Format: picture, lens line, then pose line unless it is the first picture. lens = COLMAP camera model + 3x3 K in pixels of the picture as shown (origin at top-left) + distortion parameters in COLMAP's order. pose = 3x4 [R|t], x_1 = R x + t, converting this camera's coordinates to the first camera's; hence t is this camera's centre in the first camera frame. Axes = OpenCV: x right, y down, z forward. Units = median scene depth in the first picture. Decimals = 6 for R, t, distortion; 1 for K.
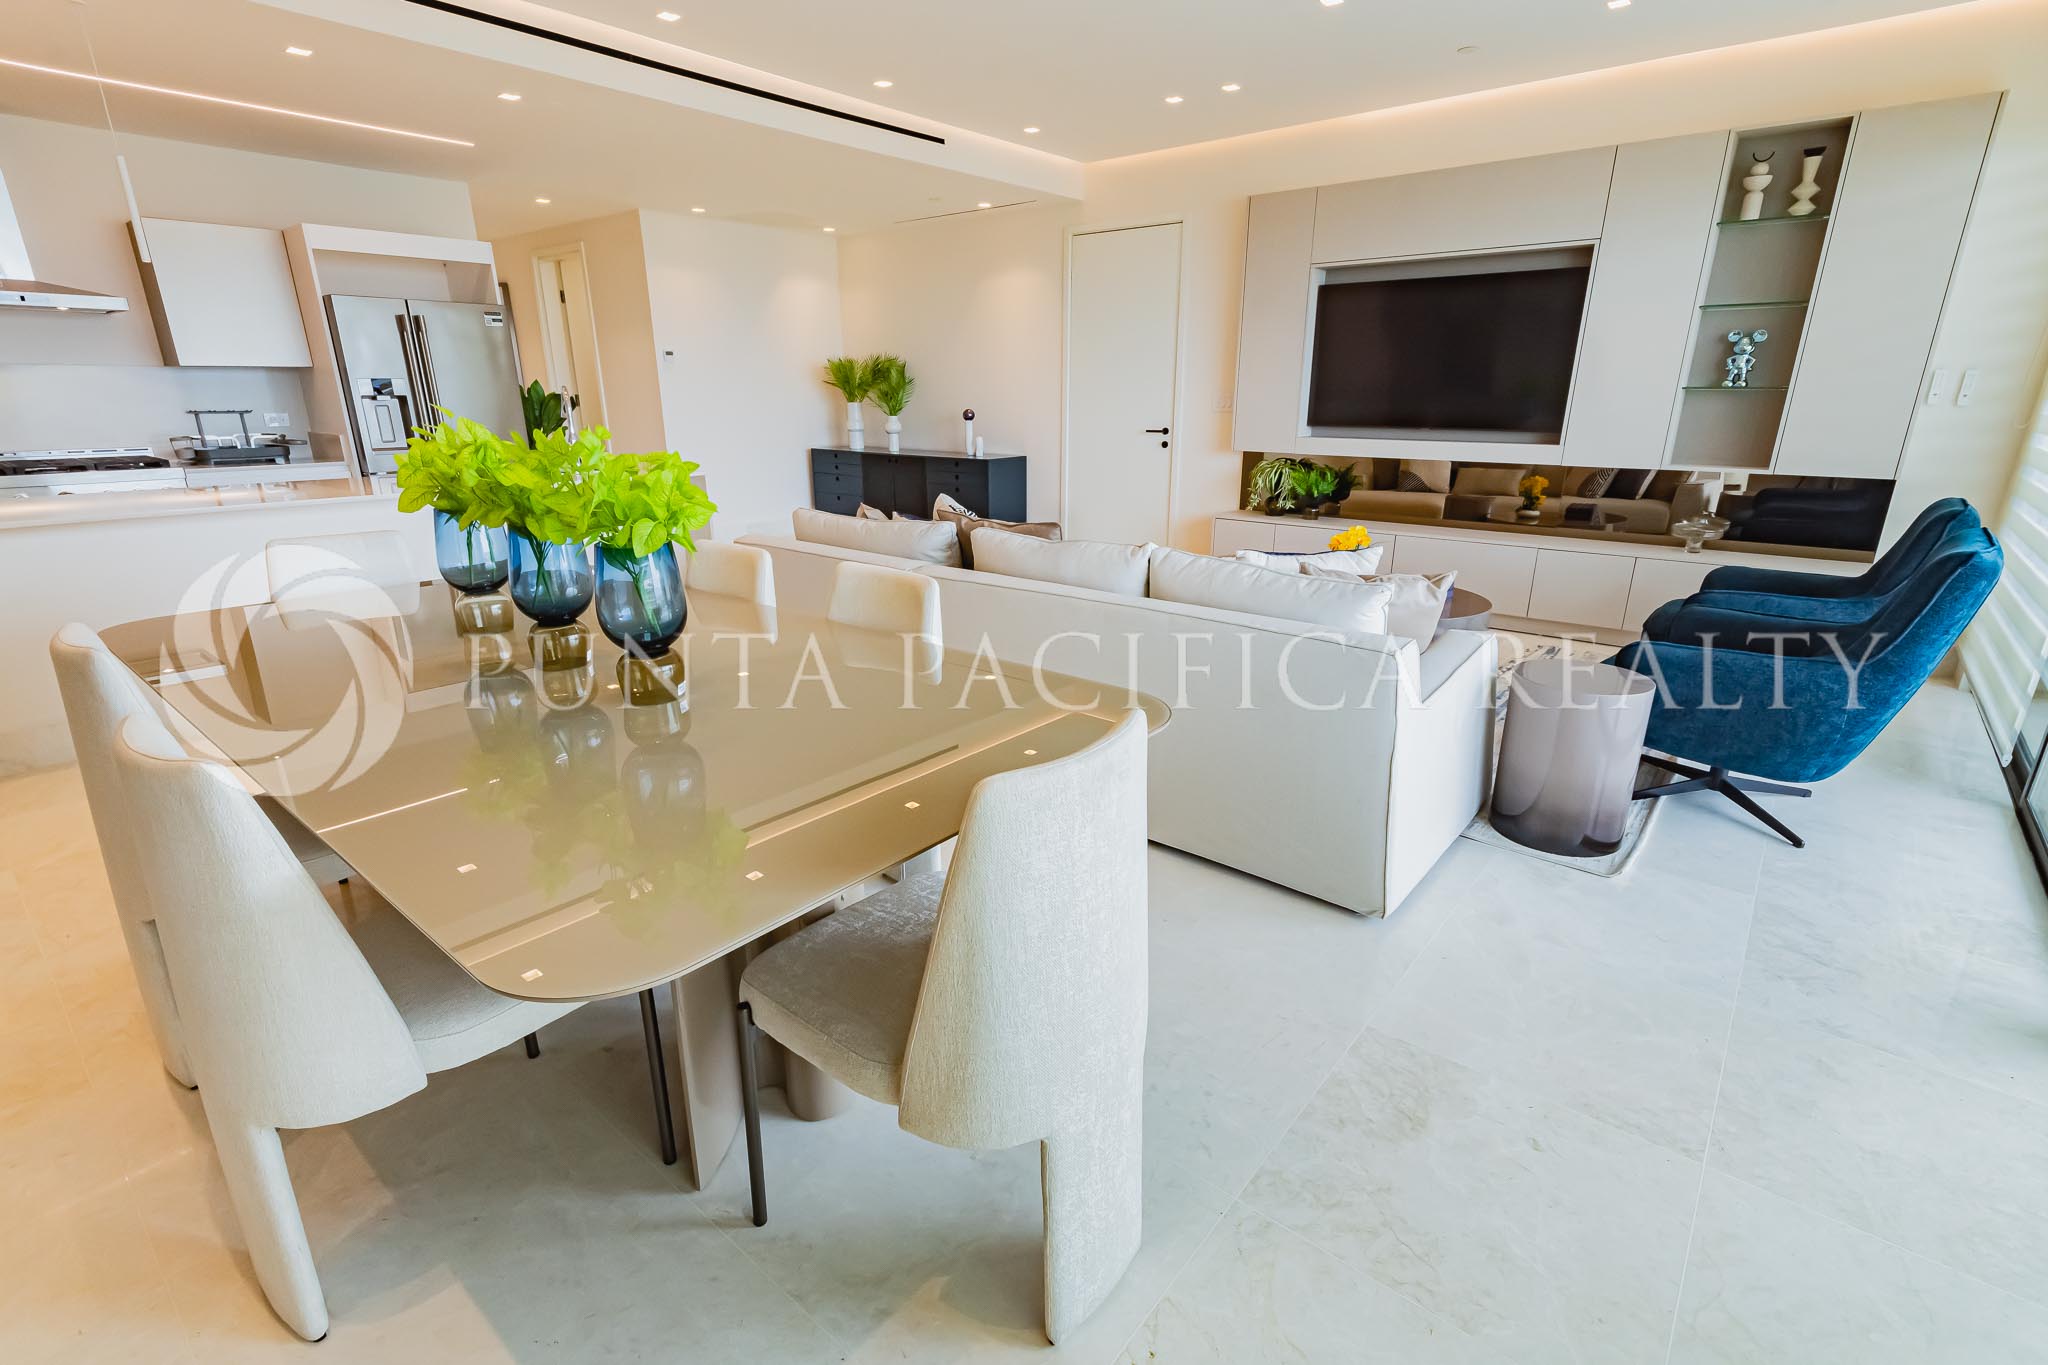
lens RADIAL K [[939.8, 0, 1024.0], [0, 939.8, 682.5], [0, 0, 1]] dist [-0.000455, -0.000091]
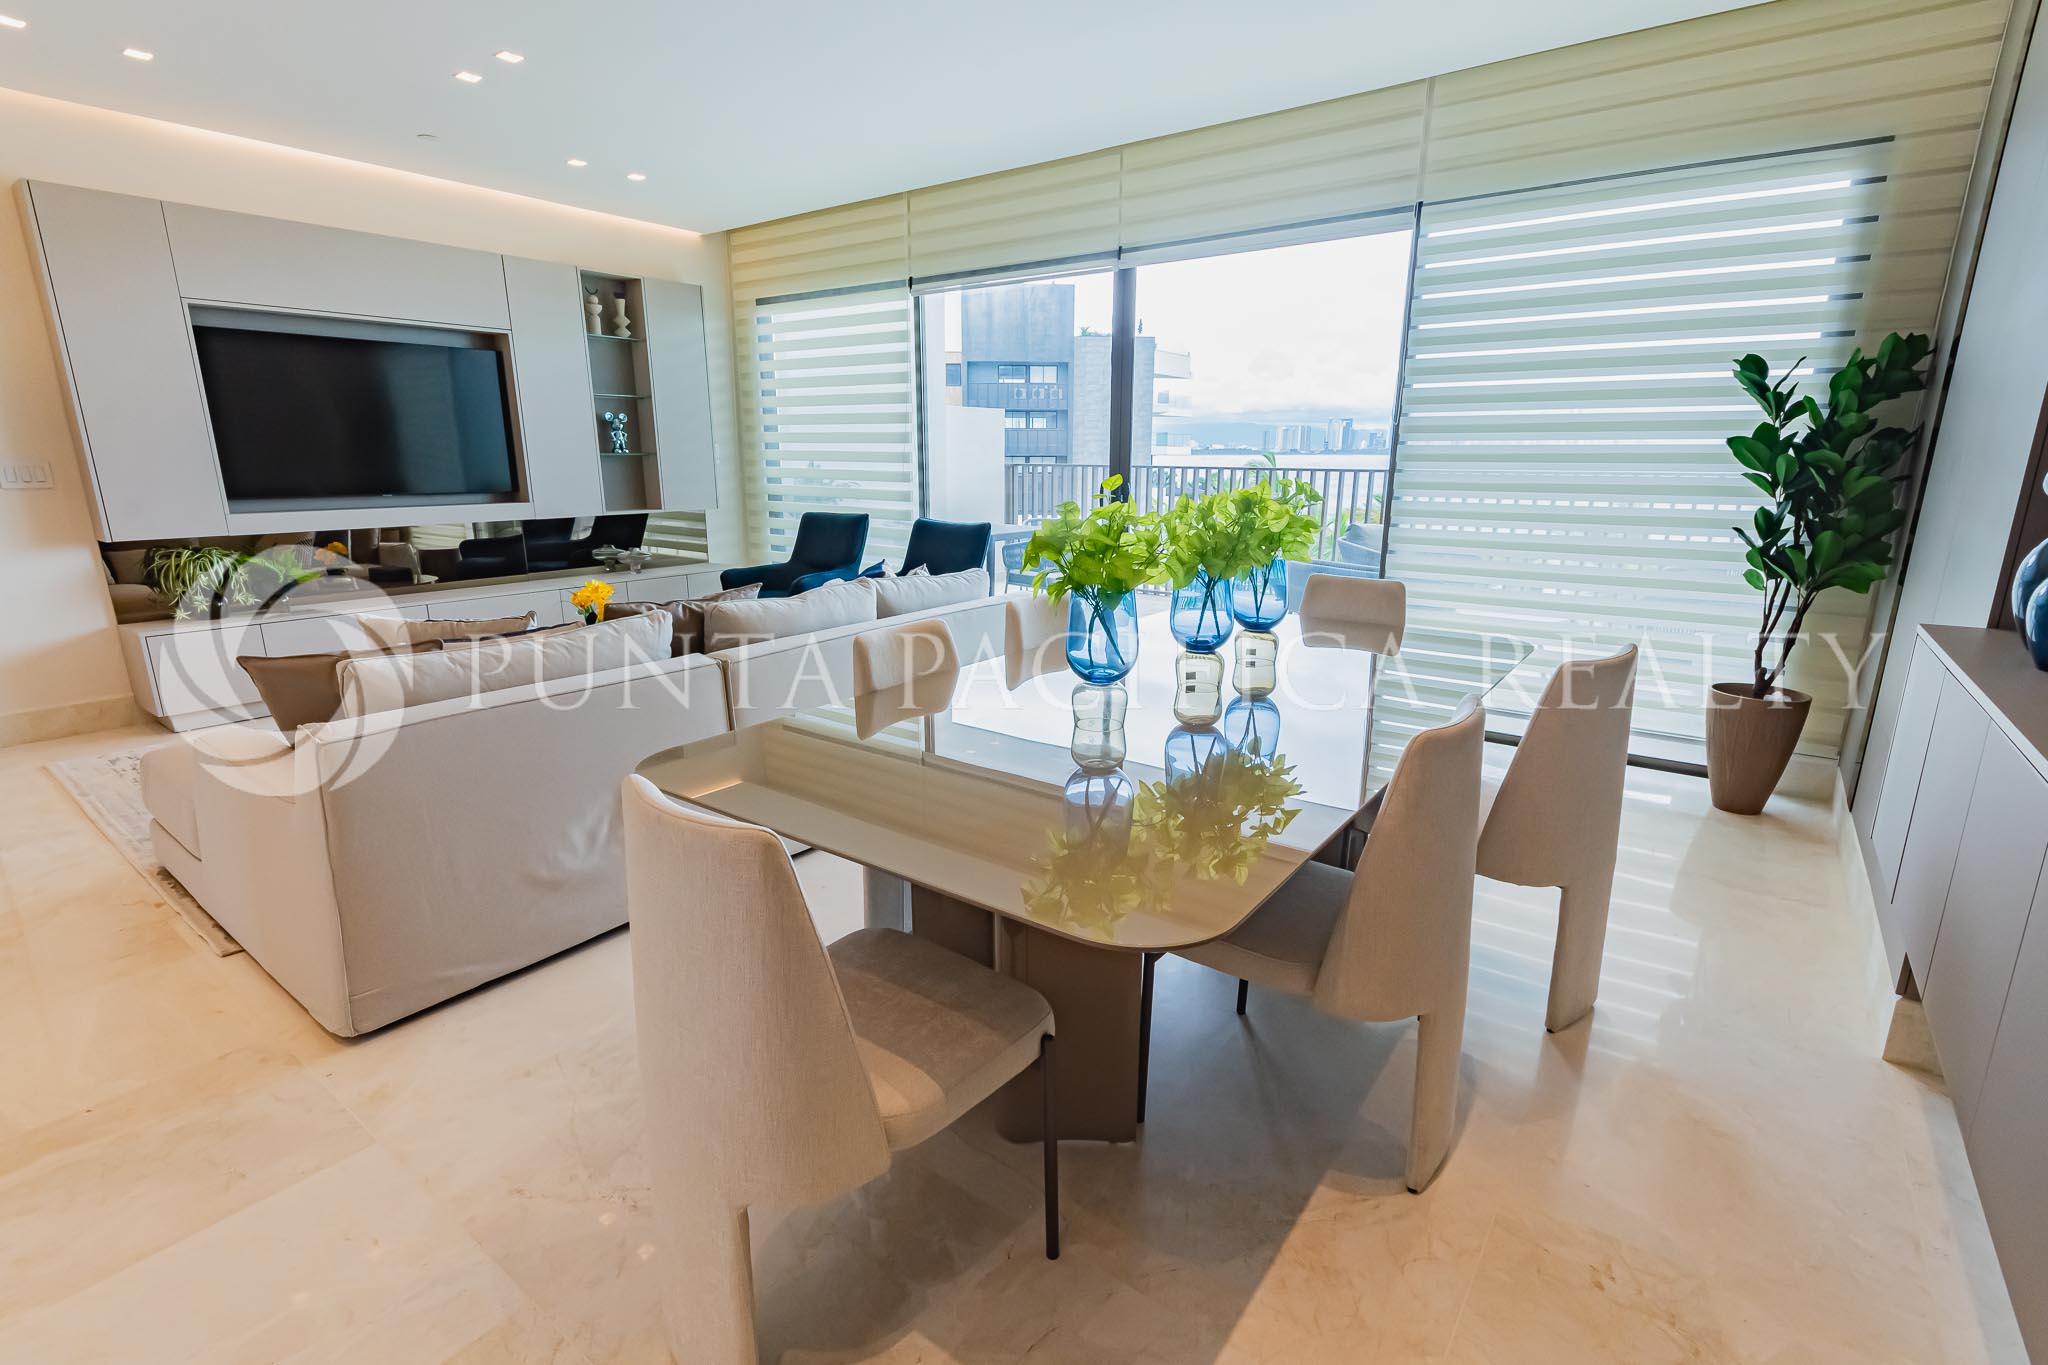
lens RADIAL K [[939.8, 0, 1024.0], [0, 939.8, 682.5], [0, 0, 1]] dist [-0.000455, -0.000091]
pose [[-0.037986, -0.236517, 0.970884, -0.677439], [0.298080, 0.924671, 0.236922, -0.149192], [-0.953785, 0.298401, 0.035377, 0.474182]]
